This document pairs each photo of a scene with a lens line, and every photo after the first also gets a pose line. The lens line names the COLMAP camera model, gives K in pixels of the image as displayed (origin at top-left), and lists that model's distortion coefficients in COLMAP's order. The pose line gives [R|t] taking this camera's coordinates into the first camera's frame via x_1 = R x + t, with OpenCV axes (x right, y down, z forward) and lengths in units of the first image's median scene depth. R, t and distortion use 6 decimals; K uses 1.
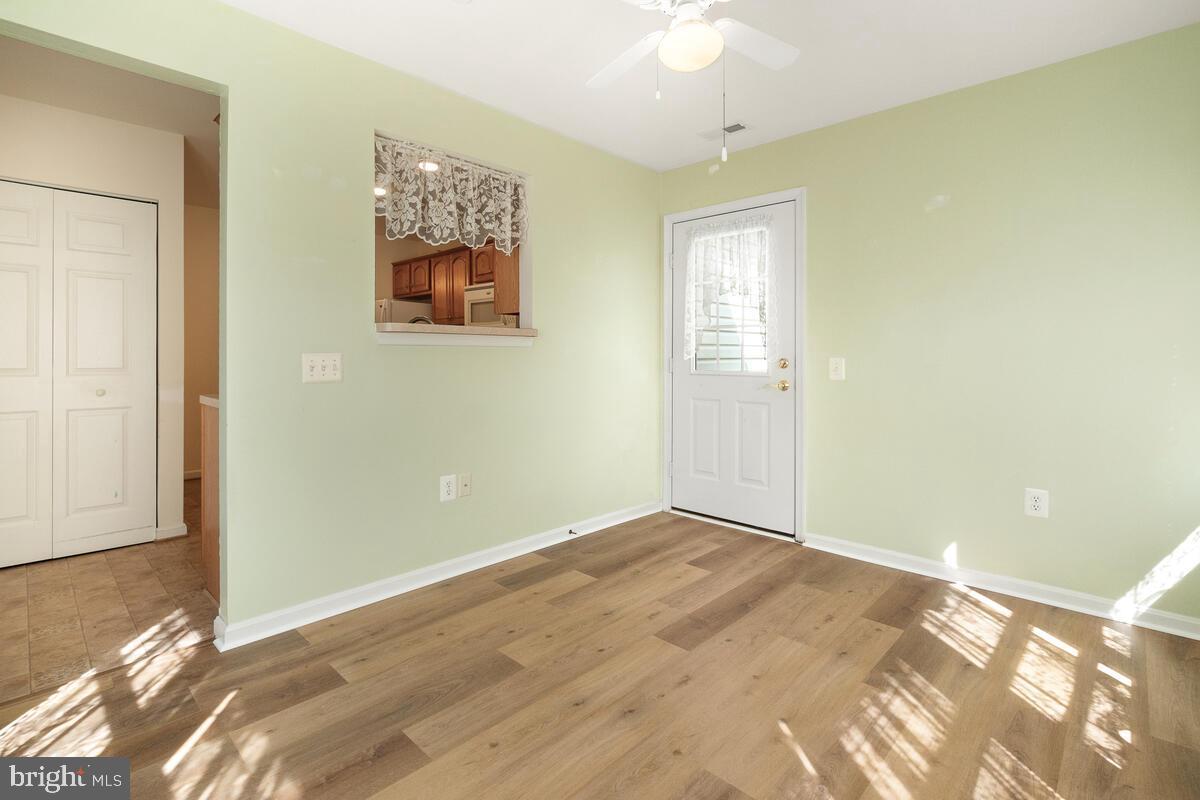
lens RADIAL K [[572.3, 0, 605.6], [0, 572.3, 352.1], [0, 0, 1]] dist [-0.001221, 0.000273]
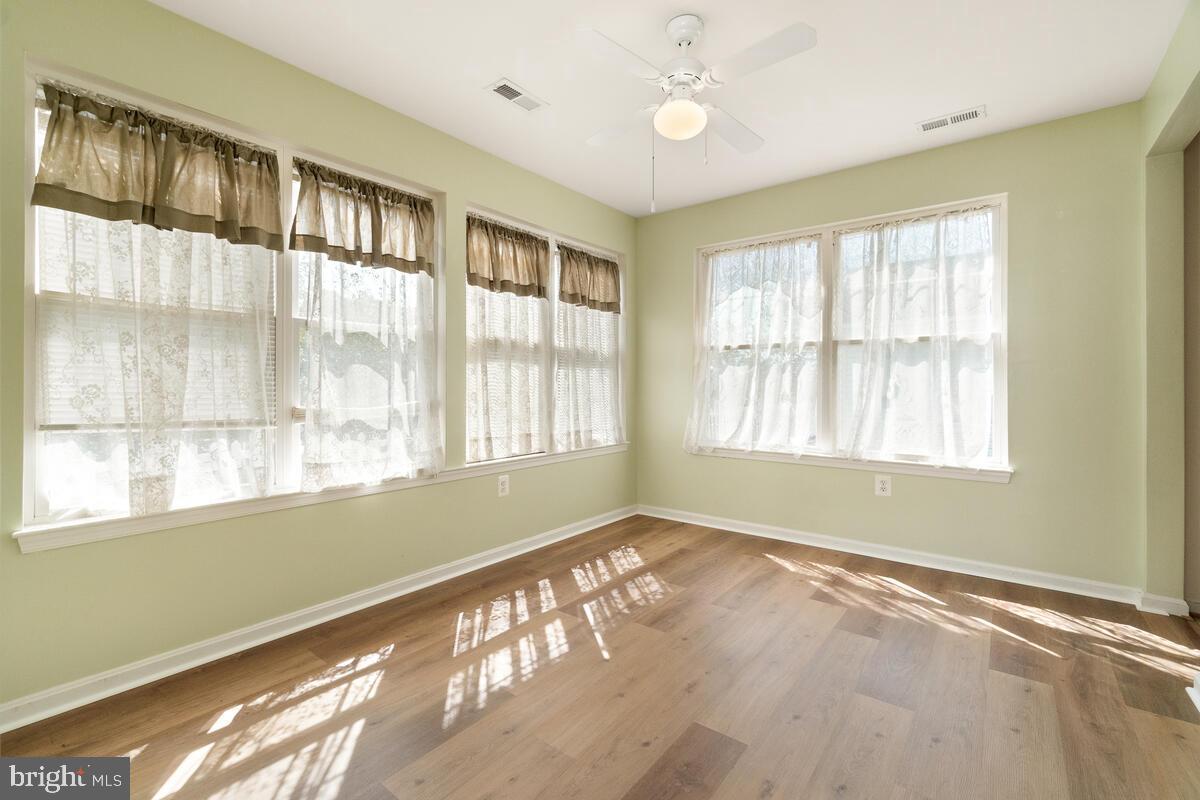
lens RADIAL K [[524.3, 0, 595.4], [0, 524.3, 390.7], [0, 0, 1]] dist [0.000709, 0.000582]
pose [[-0.996301, -0.001451, -0.085920, 0.392717], [-0.002004, 0.999978, 0.006346, 0.038319], [0.085909, 0.006494, -0.996282, 1.951078]]
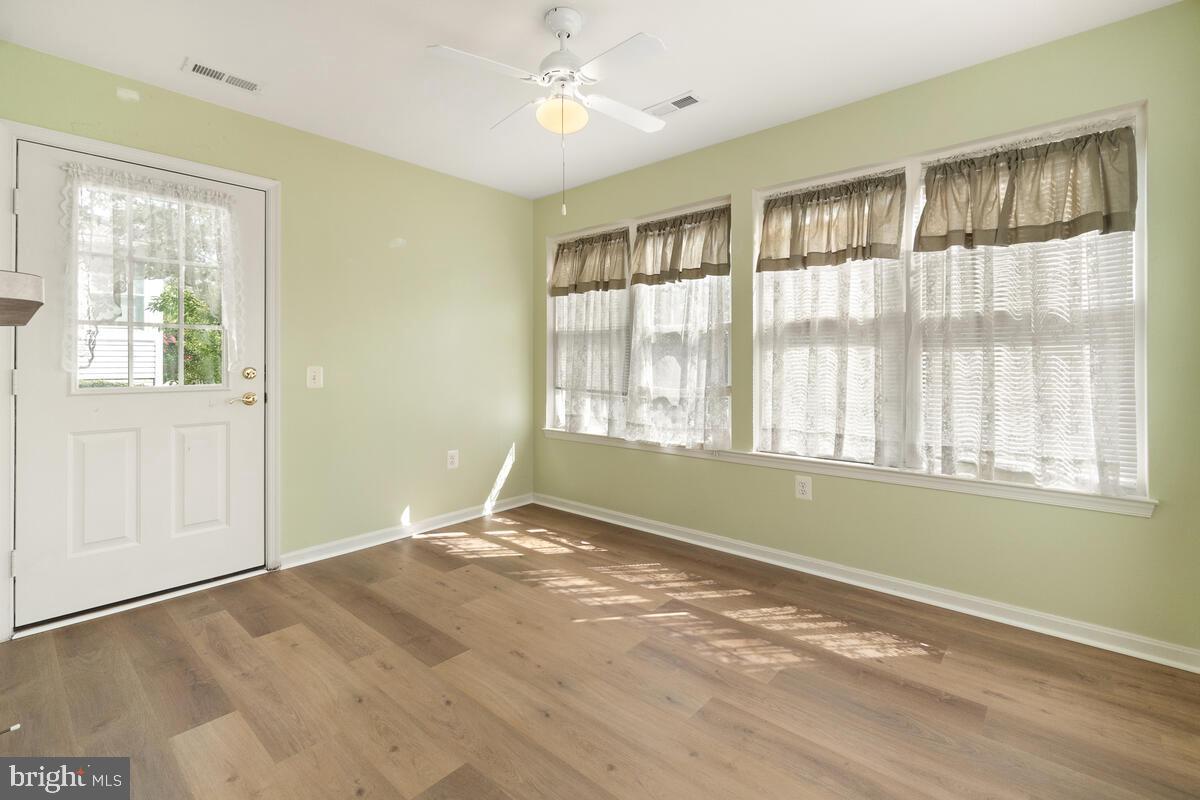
lens RADIAL K [[534.1, 0, 604.4], [0, 534.1, 362.4], [0, 0, 1]] dist [-0.001191, -0.000100]
pose [[-0.044068, -0.003881, 0.999021, -0.927119], [-0.001783, 0.999991, 0.003806, -0.003147], [-0.999027, -0.001613, -0.044074, 0.889047]]
